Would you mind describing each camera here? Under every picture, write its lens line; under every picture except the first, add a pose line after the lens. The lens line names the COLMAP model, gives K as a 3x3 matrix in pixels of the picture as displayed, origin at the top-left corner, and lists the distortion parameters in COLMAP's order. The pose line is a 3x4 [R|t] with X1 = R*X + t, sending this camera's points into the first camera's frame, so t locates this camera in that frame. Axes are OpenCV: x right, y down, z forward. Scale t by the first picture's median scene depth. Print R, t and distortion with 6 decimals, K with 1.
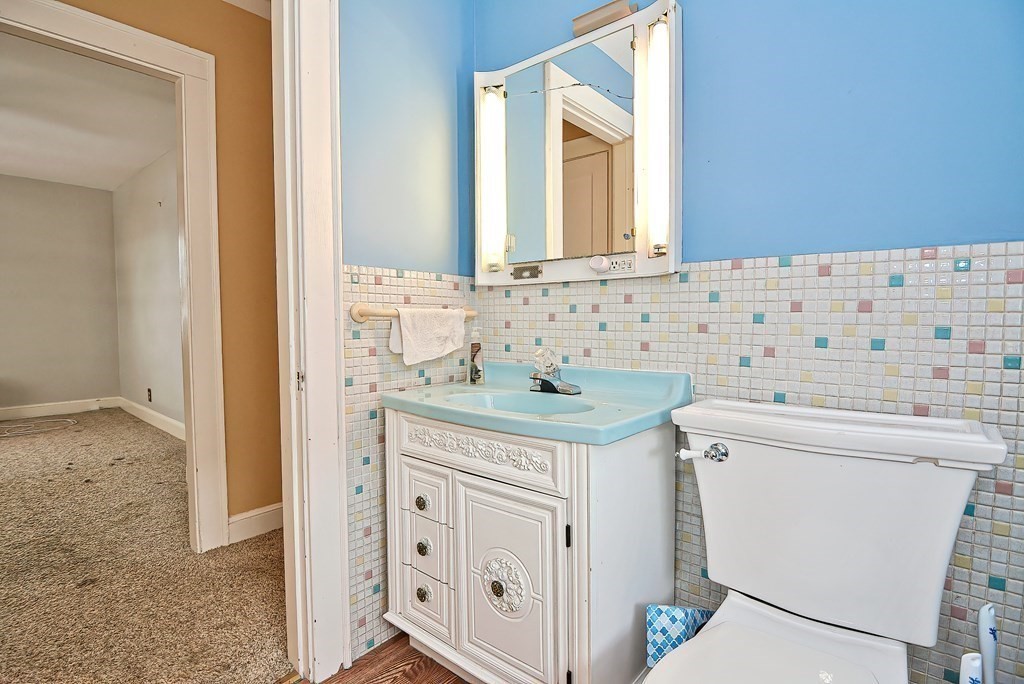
lens RADIAL K [[508.4, 0, 508.4], [0, 508.4, 335.4], [0, 0, 1]] dist [-0.003595, -0.012235]
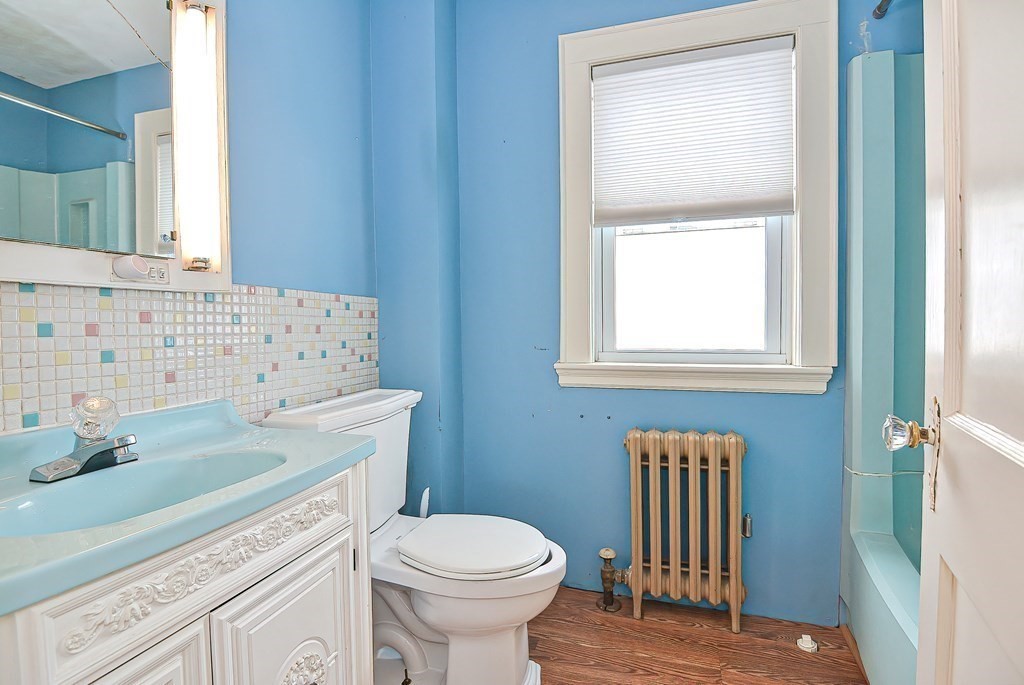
lens RADIAL K [[508.4, 0, 508.4], [0, 508.4, 335.9], [0, 0, 1]] dist [-0.003595, -0.012235]
pose [[-0.384621, -0.004950, 0.923061, -0.731653], [0.051122, 0.998337, 0.026655, -0.040447], [-0.921658, 0.057441, -0.383729, 0.869857]]
